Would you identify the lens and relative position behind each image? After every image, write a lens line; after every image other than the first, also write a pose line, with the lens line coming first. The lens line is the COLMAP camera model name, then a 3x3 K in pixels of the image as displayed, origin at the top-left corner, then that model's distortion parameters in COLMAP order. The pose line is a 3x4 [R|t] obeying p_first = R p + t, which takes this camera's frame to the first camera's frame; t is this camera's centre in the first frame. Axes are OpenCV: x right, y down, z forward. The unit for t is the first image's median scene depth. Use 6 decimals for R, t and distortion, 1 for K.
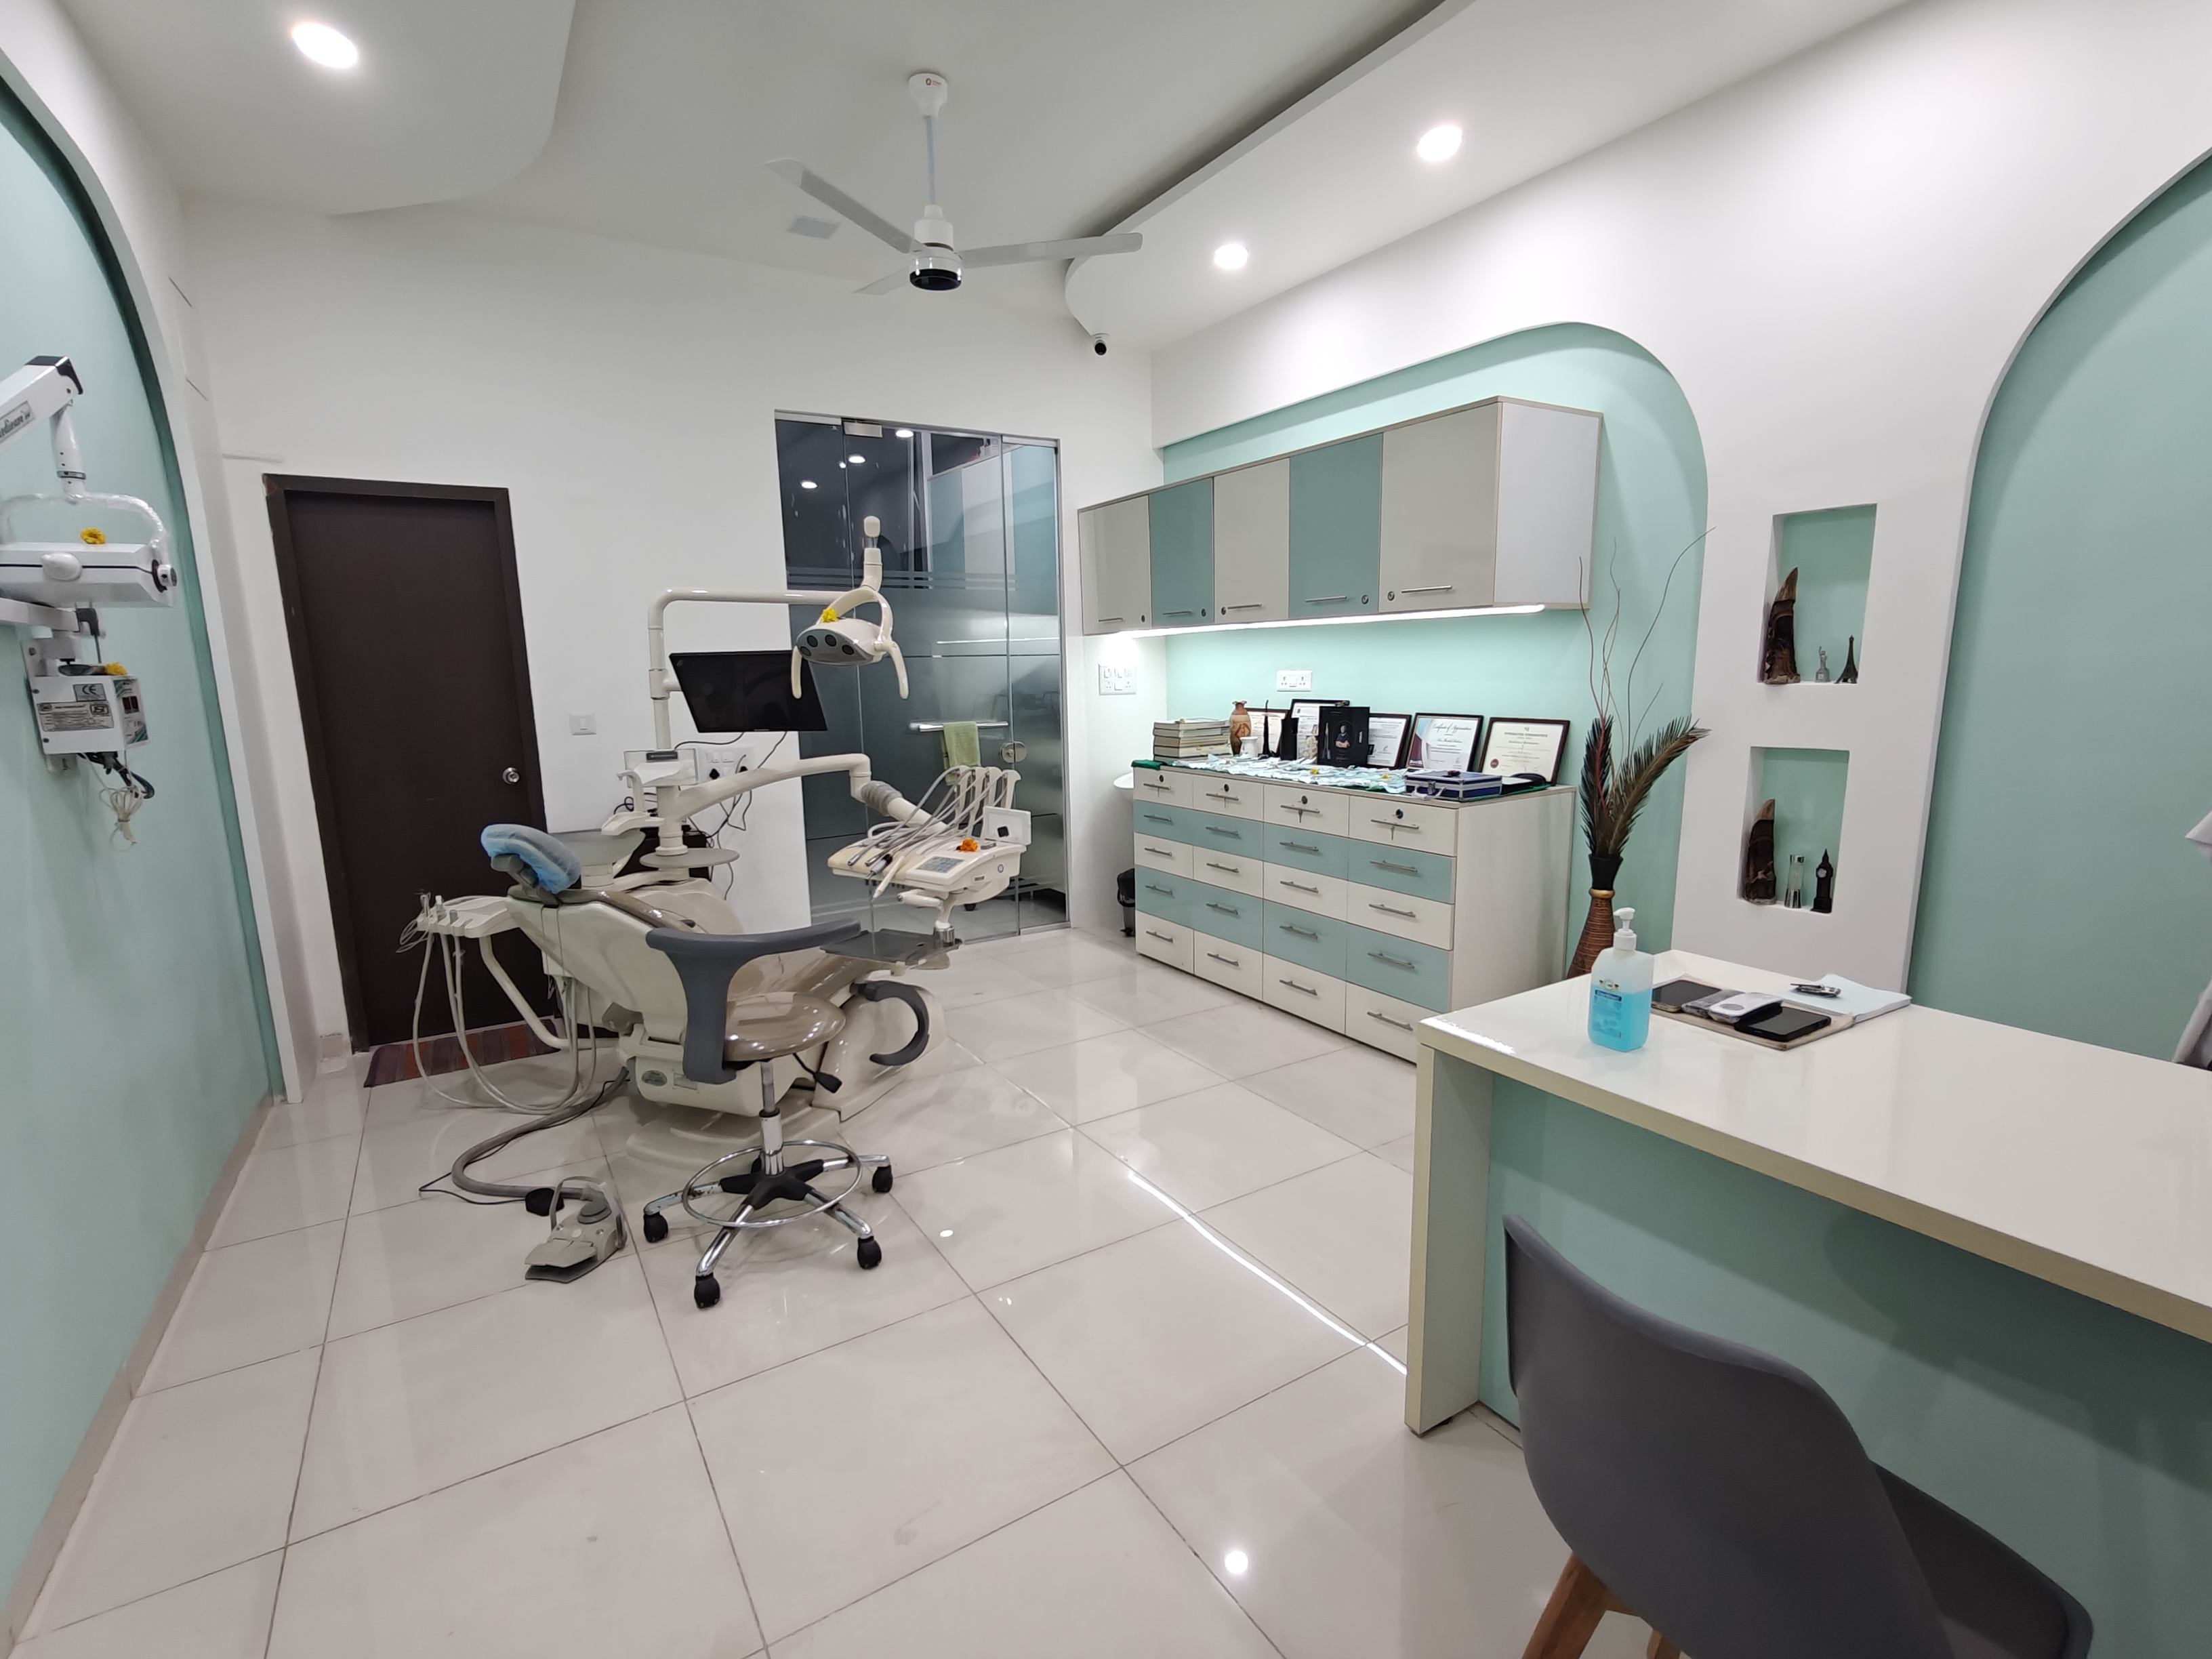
lens RADIAL K [[1034.4, 0, 1100.3], [0, 1034.4, 847.6], [0, 0, 1]] dist [0.009444, -0.001961]
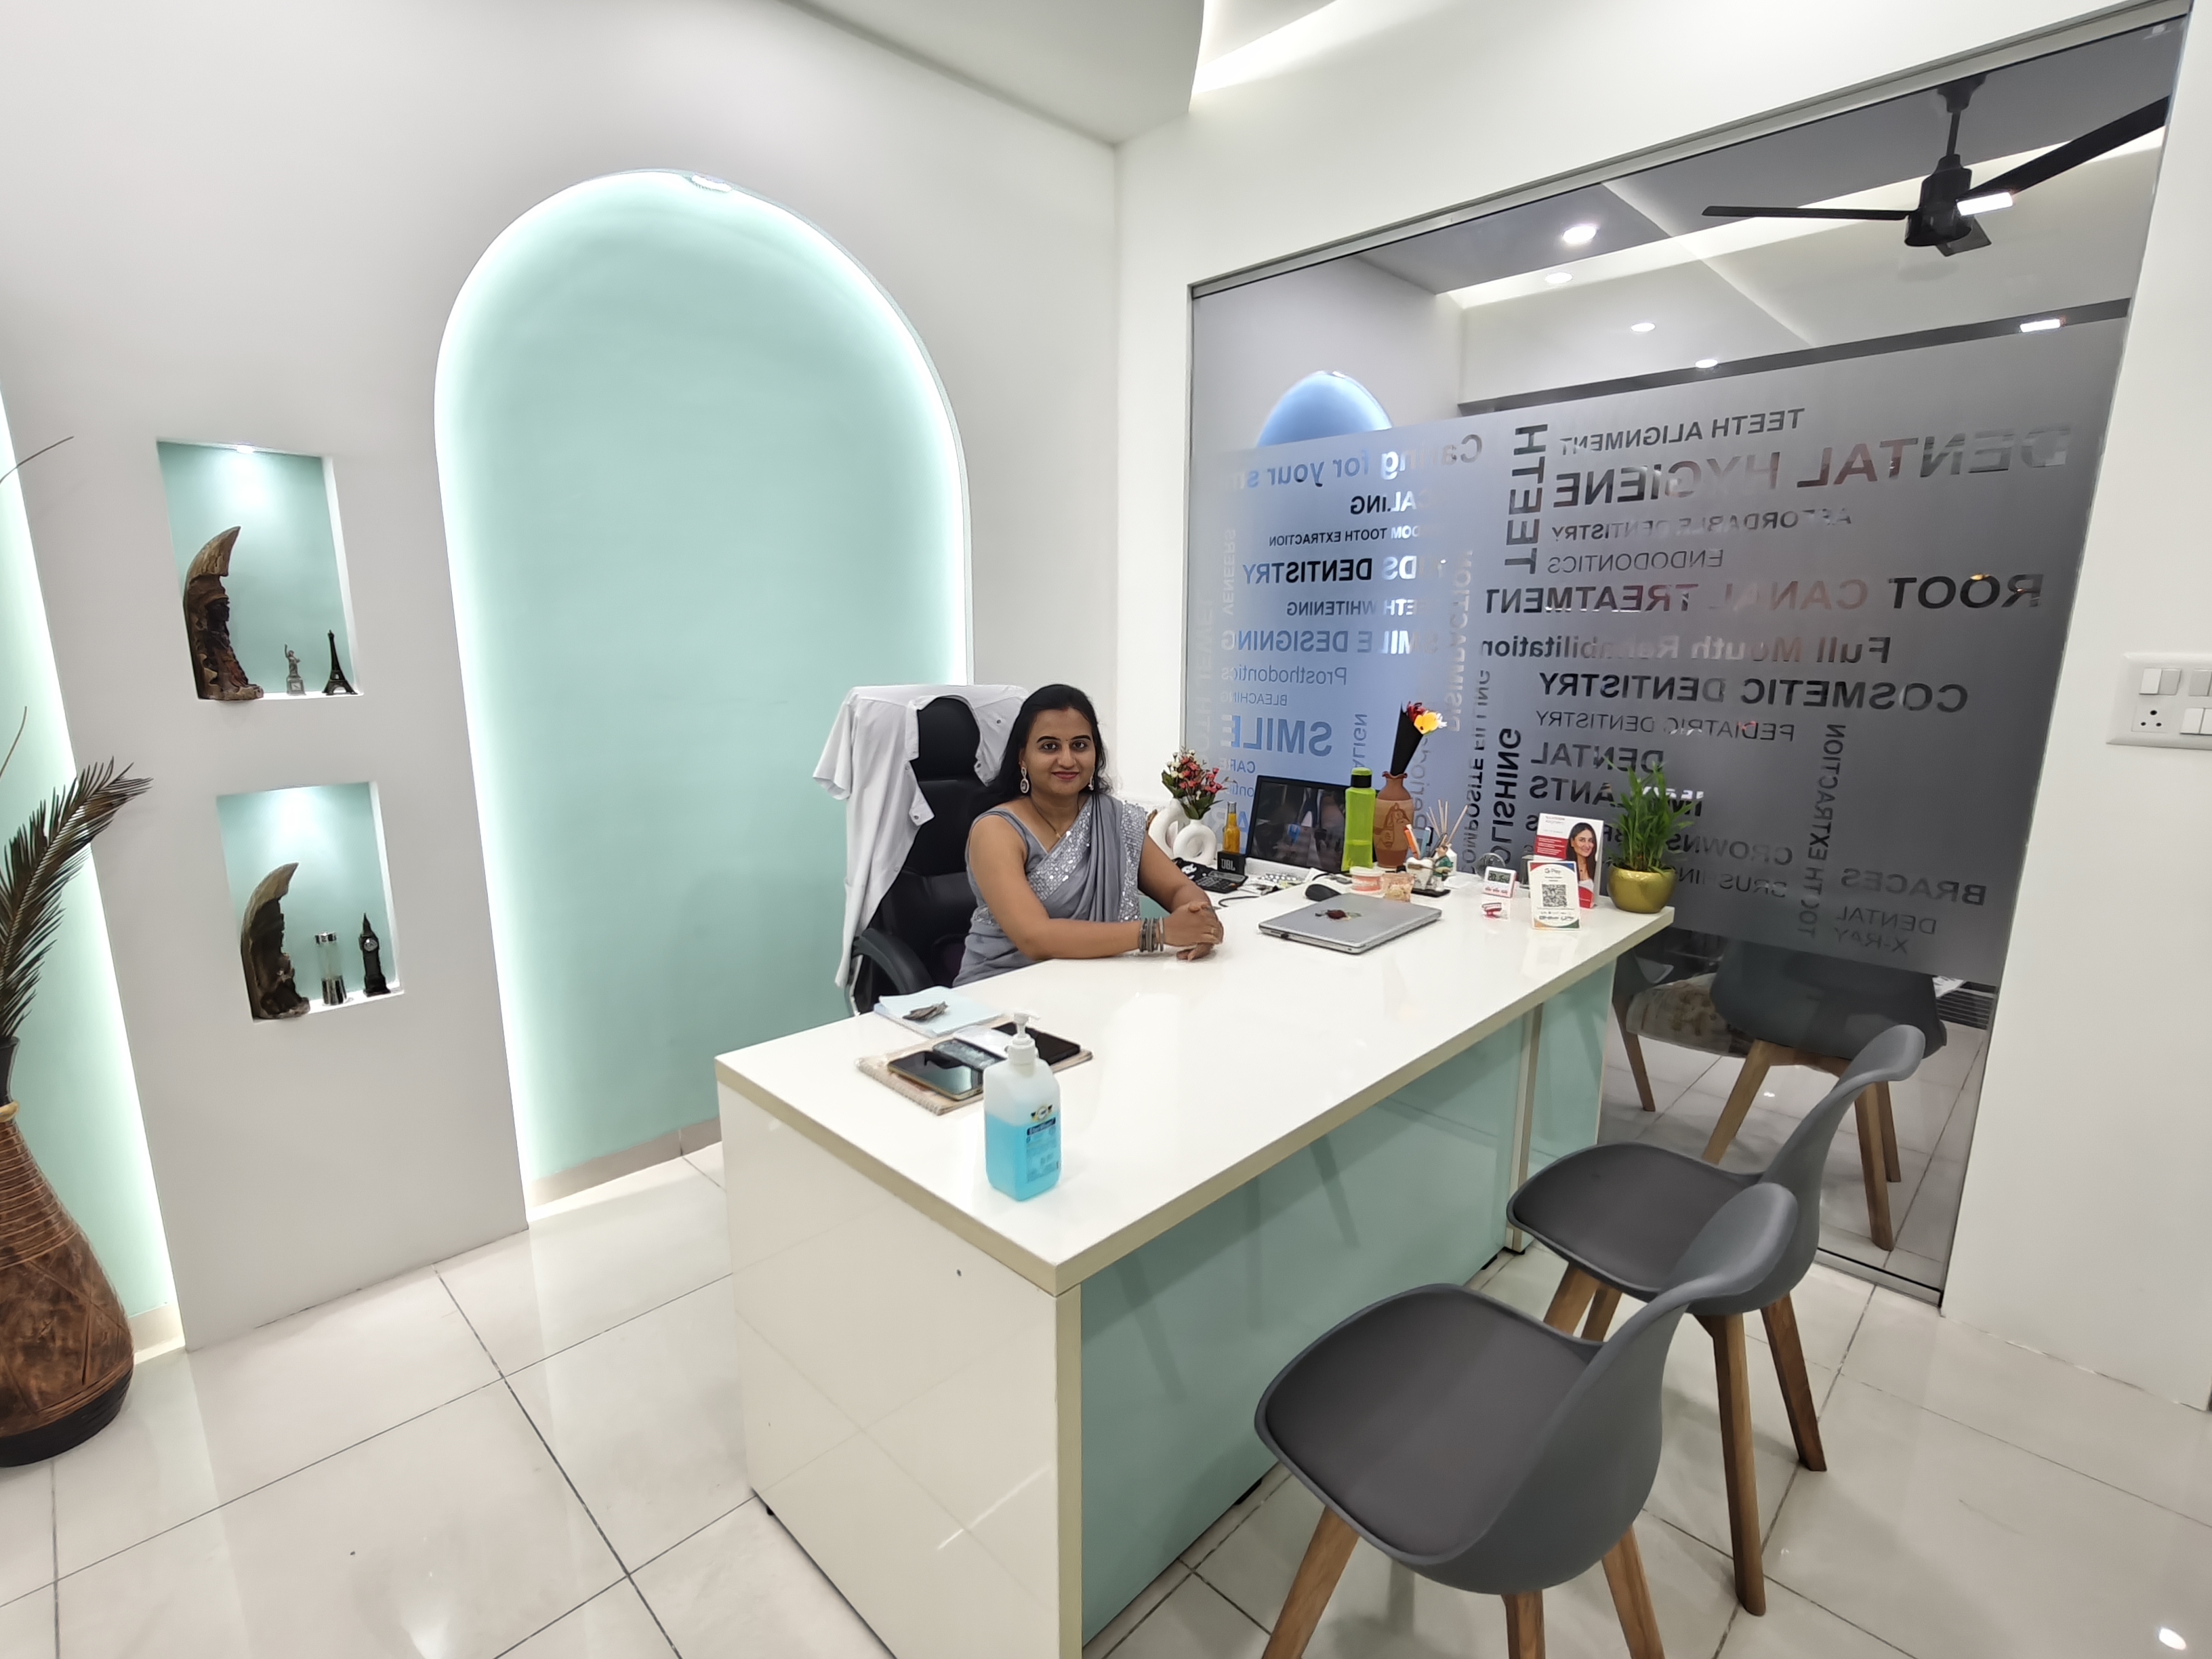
lens RADIAL K [[1034.4, 0, 1126.2], [0, 1034.4, 831.8], [0, 0, 1]] dist [0.009444, -0.001961]
pose [[-0.214965, -0.167760, 0.962105, -0.130815], [0.177799, 0.961950, 0.207459, -0.110290], [-0.960301, 0.215658, -0.176959, 0.572077]]
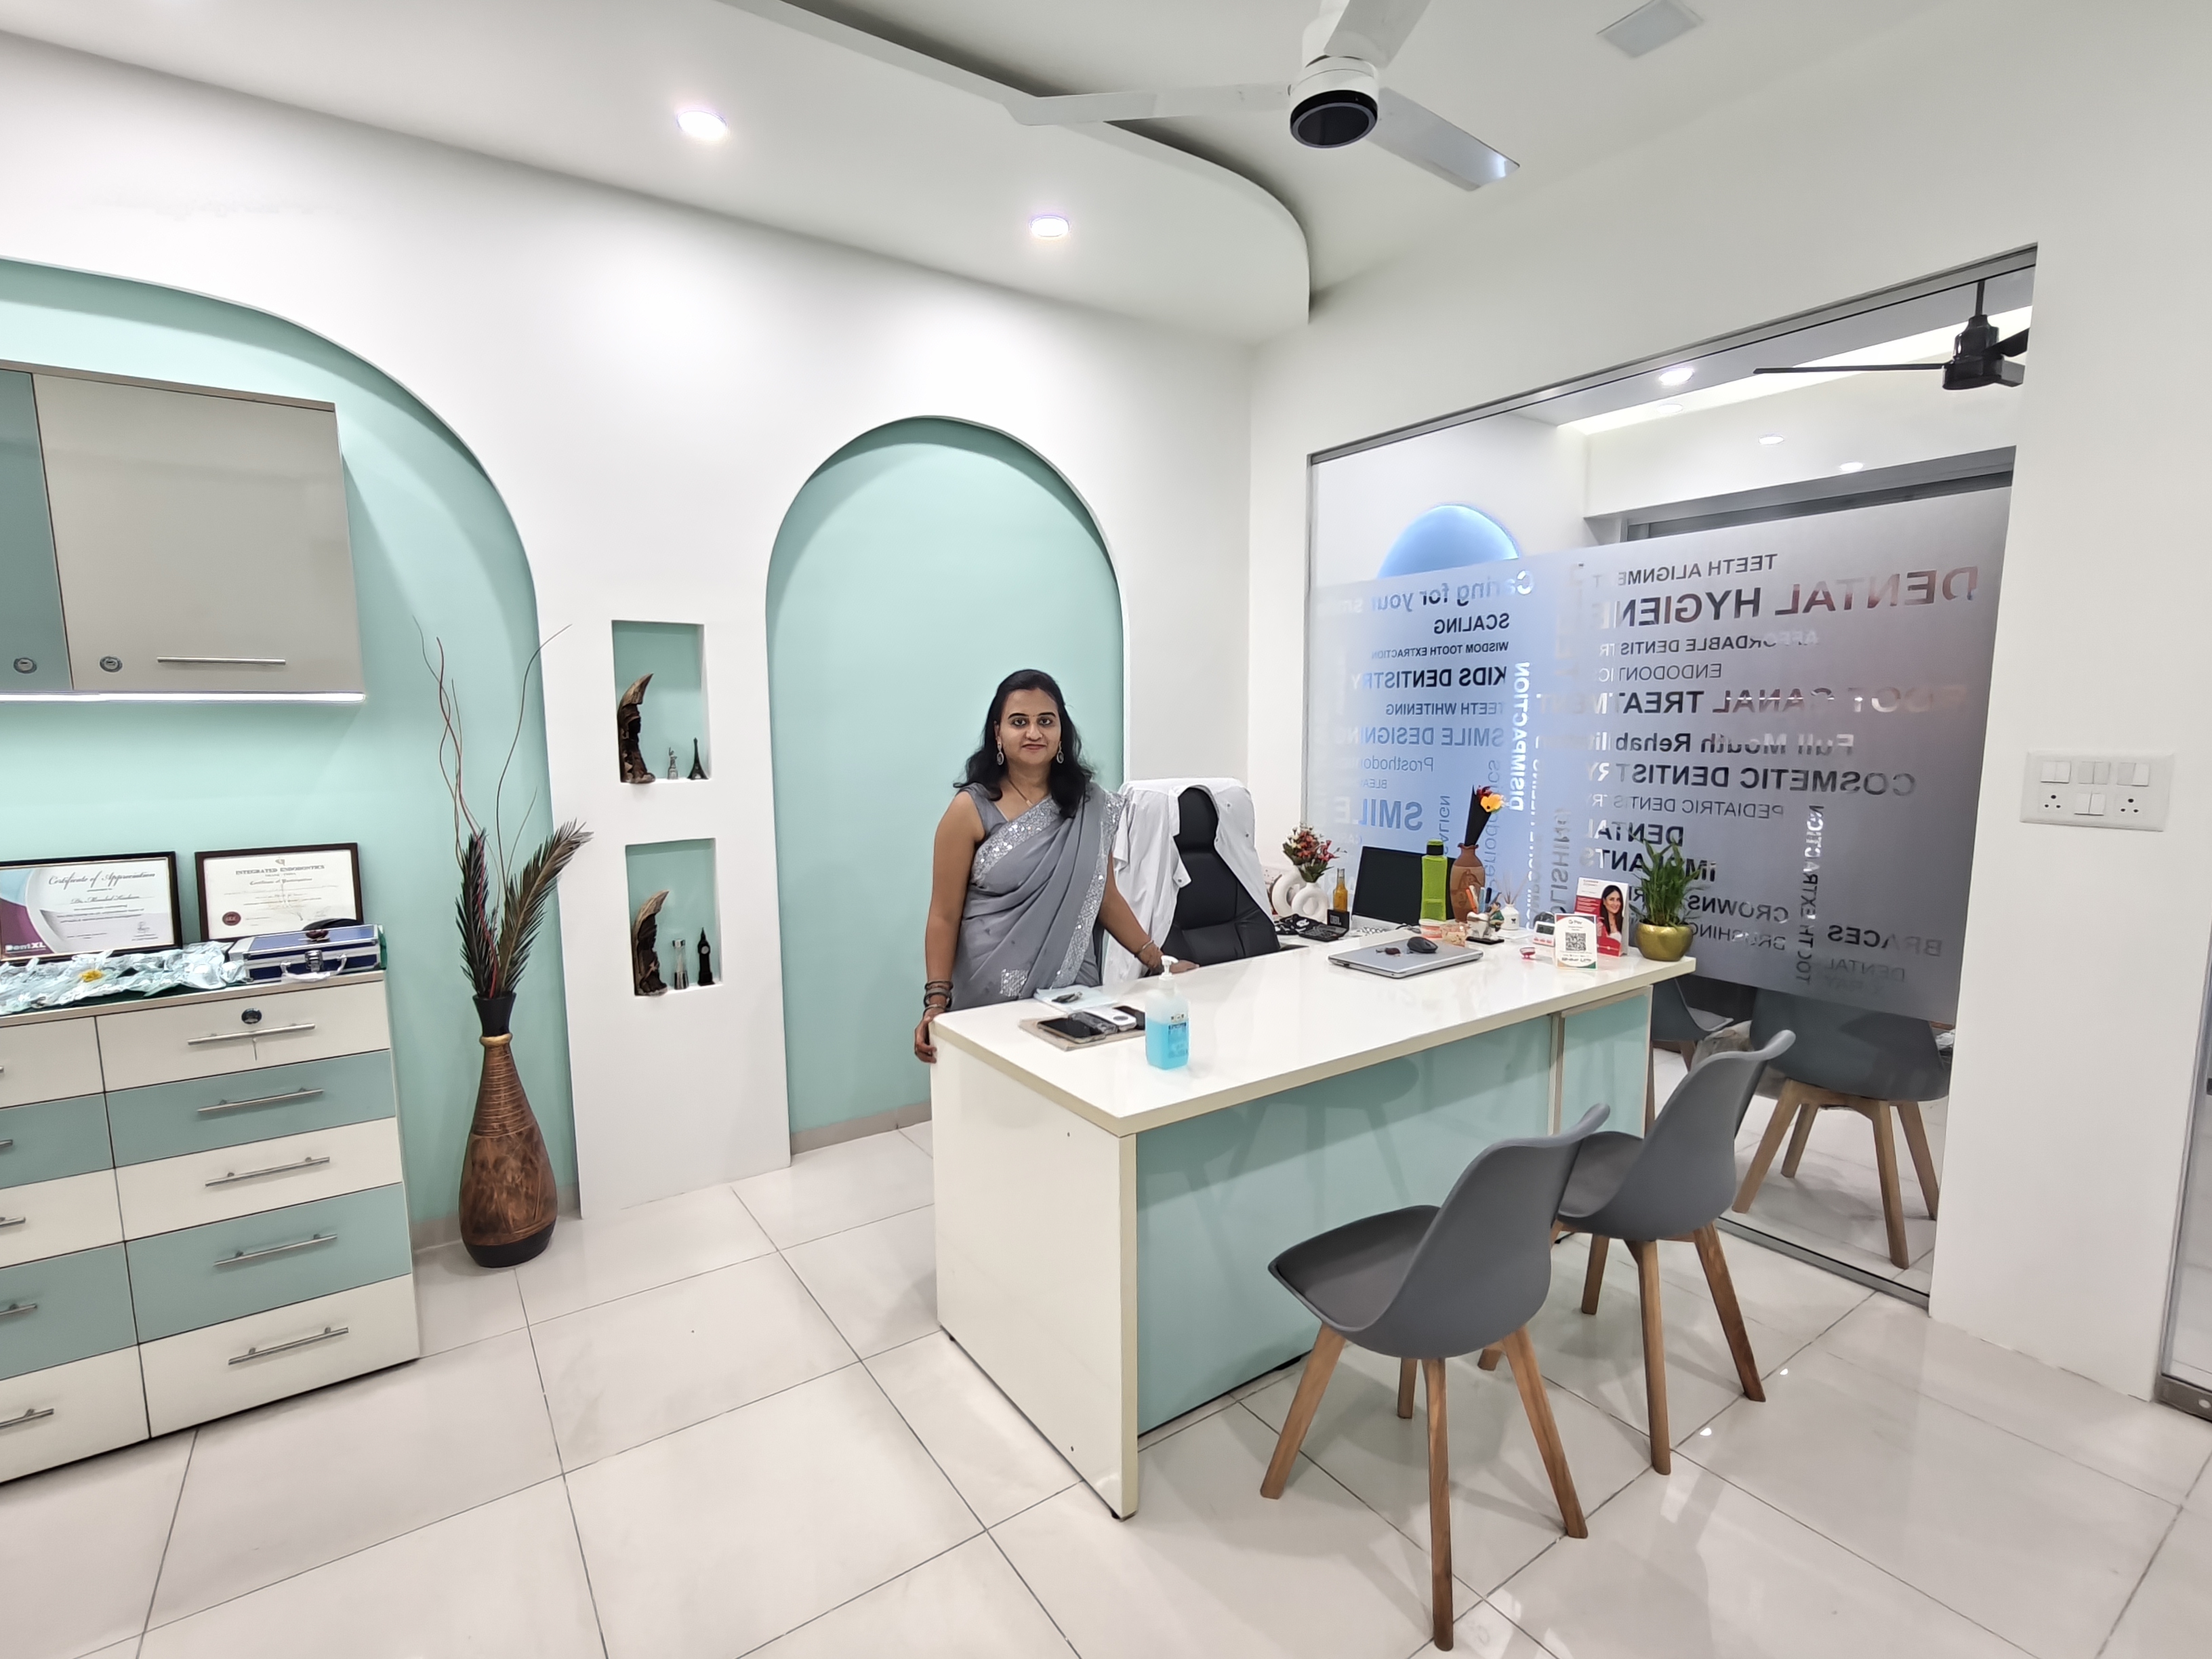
lens RADIAL K [[1034.4, 0, 1150.0], [0, 1034.4, 833.7], [0, 0, 1]] dist [0.009444, -0.001961]
pose [[-0.050292, -0.093682, 0.994331, -0.393368], [0.186968, 0.977107, 0.101516, -0.115509], [-0.981078, 0.191014, -0.031625, 0.533772]]
